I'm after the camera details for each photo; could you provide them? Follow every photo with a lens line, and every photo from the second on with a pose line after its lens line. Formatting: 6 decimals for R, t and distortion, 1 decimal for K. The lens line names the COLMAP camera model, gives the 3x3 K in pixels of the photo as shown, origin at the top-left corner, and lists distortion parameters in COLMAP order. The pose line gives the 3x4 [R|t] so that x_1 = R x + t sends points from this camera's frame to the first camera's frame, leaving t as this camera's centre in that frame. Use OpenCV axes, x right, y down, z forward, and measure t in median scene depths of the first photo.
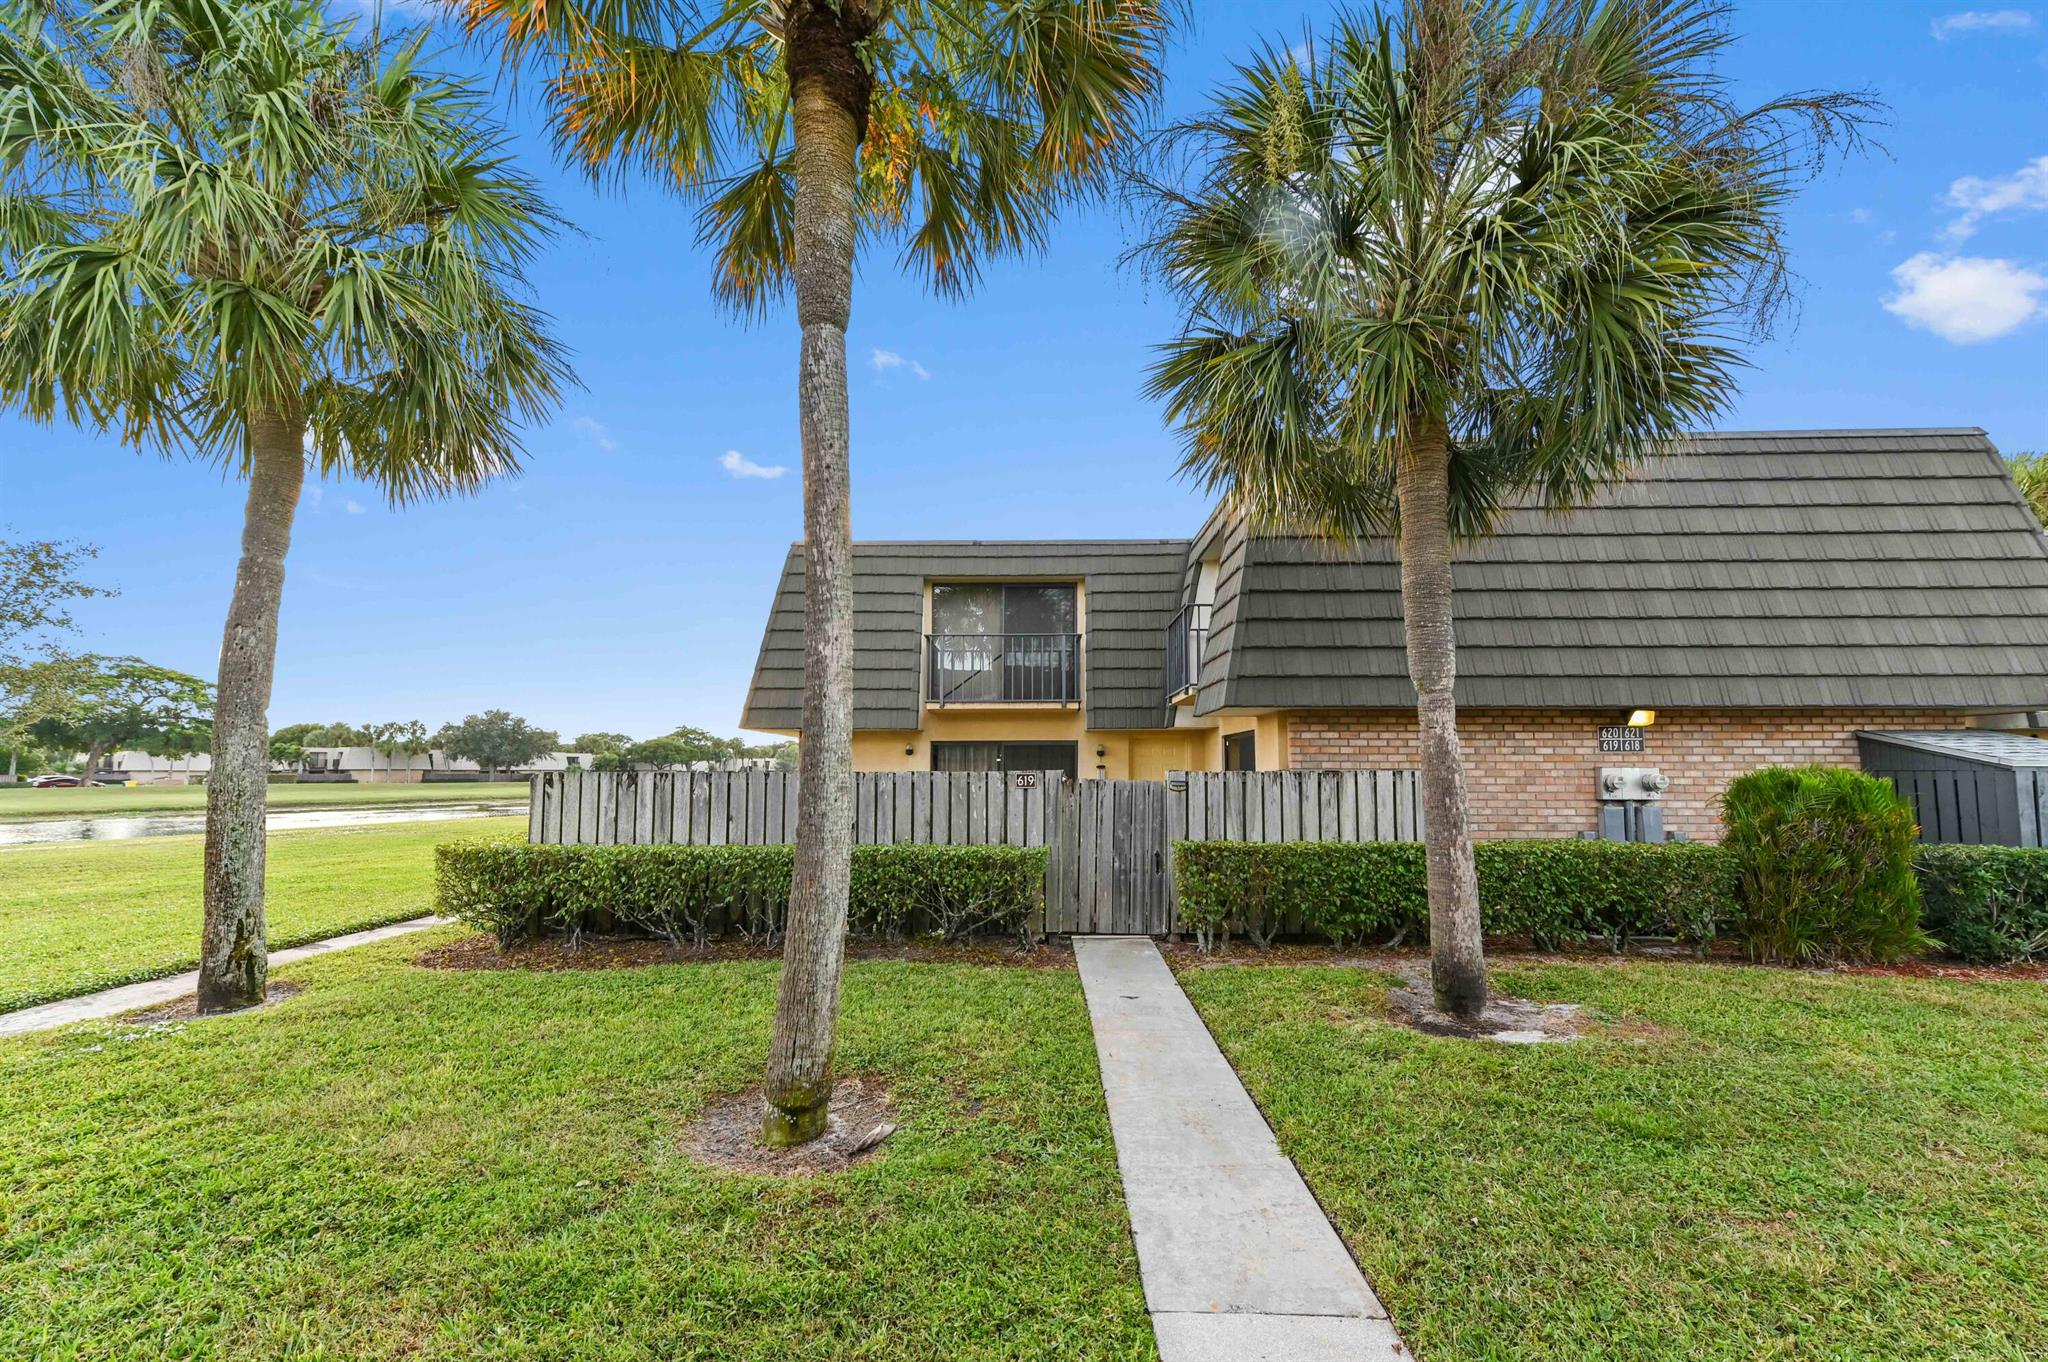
lens RADIAL K [[818.0, 0, 1028.5], [0, 818.0, 727.9], [0, 0, 1]] dist [0.018013, 0.000117]
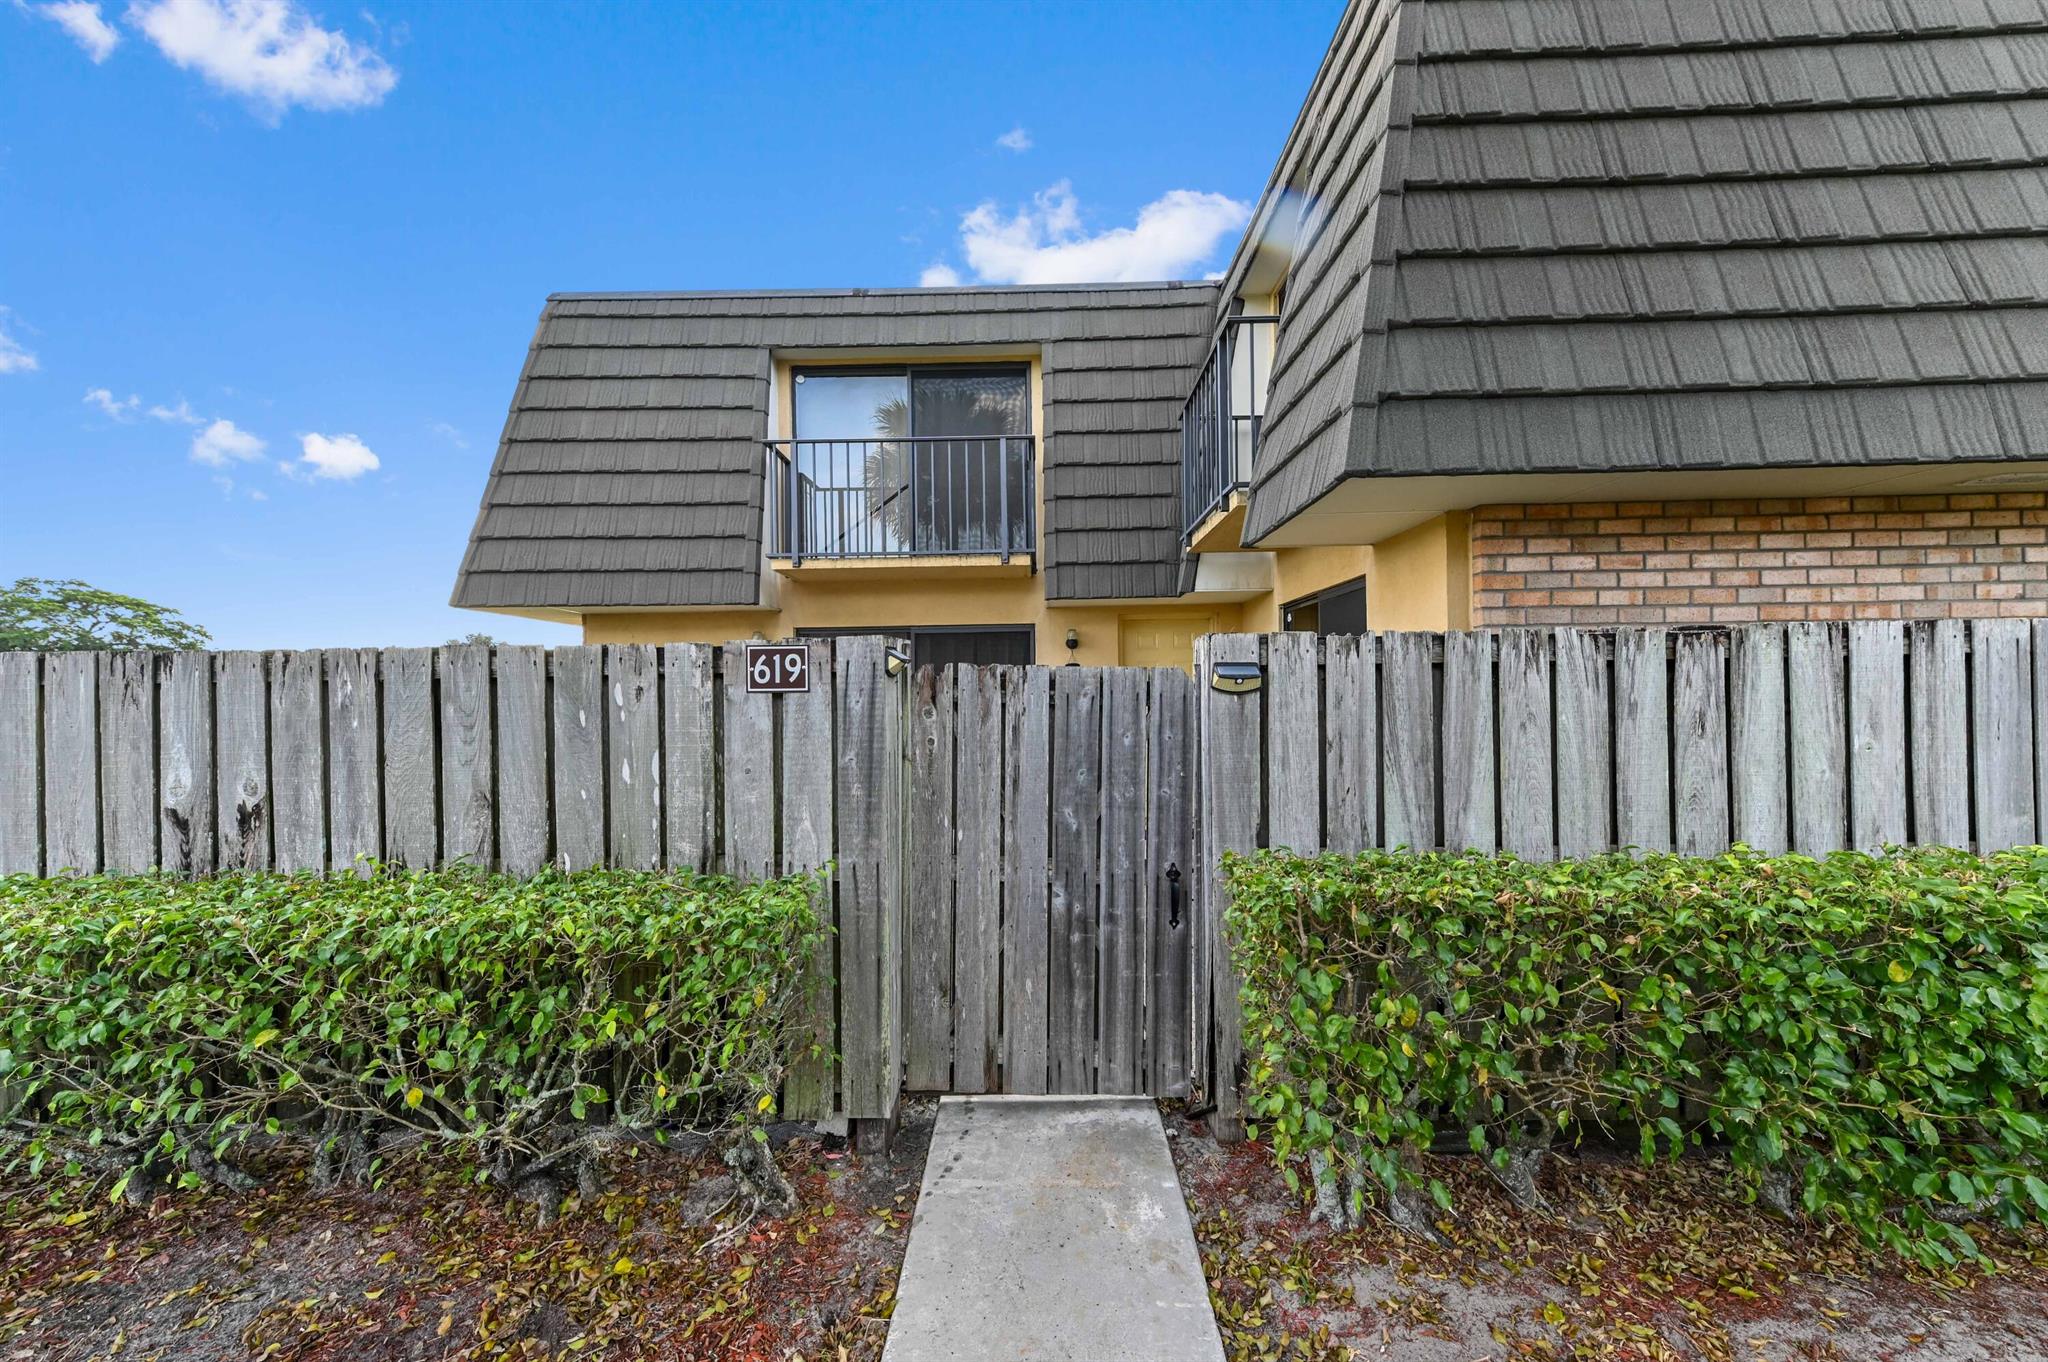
lens RADIAL K [[814.6, 0, 1027.2], [0, 814.6, 695.4], [0, 0, 1]] dist [0.017785, 0.000111]
pose [[0.999881, -0.013709, -0.007118, 0.085261], [0.014104, 0.998174, 0.058741, 0.048632], [0.006300, -0.058835, 0.998248, 0.568343]]
